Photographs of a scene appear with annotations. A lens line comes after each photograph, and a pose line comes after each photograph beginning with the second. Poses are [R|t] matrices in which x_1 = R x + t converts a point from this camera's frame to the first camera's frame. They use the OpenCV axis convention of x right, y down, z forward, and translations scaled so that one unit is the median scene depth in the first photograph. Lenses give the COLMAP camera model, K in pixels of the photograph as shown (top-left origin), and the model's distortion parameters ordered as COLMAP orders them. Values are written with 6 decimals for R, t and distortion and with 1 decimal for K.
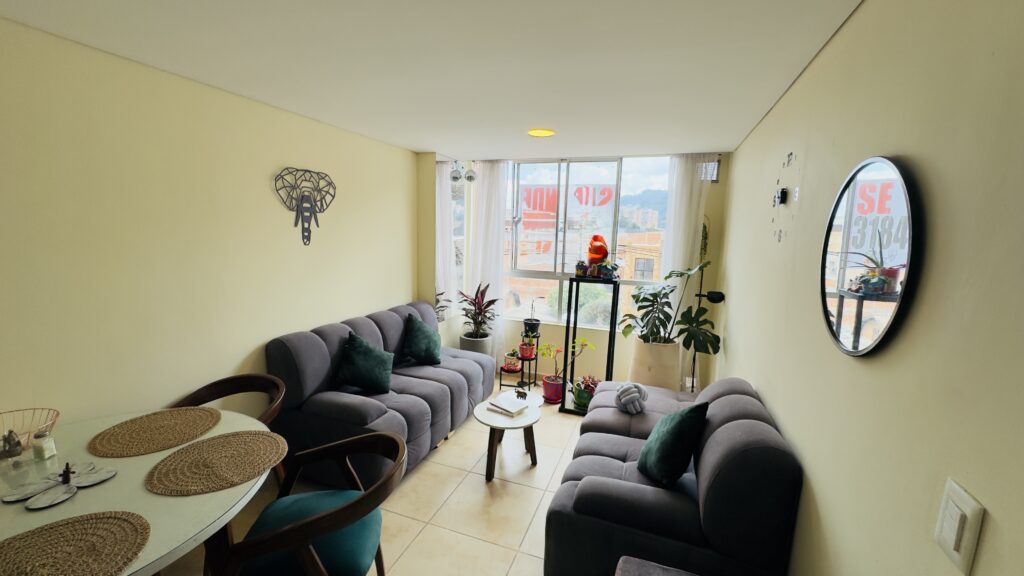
lens RADIAL K [[409.0, 0, 510.5], [0, 409.0, 288.0], [0, 0, 1]] dist [0.000863, 0.000527]
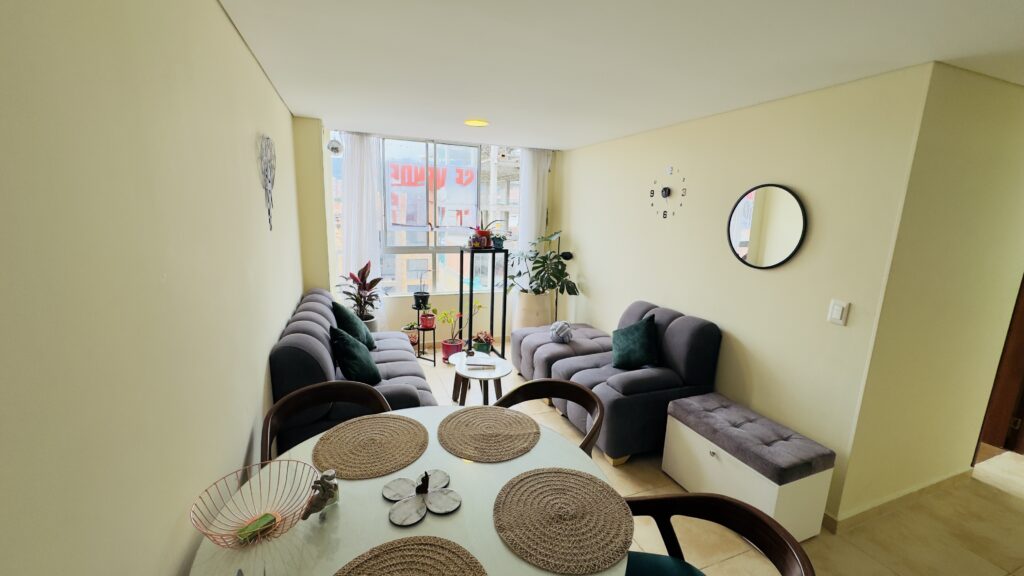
lens RADIAL K [[409.0, 0, 513.1], [0, 409.0, 288.1], [0, 0, 1]] dist [0.000863, 0.000527]
pose [[0.746479, -0.131768, 0.652232, -0.512114], [0.084904, 0.991047, 0.103044, -0.025845], [-0.659970, -0.021543, 0.750983, 0.053794]]
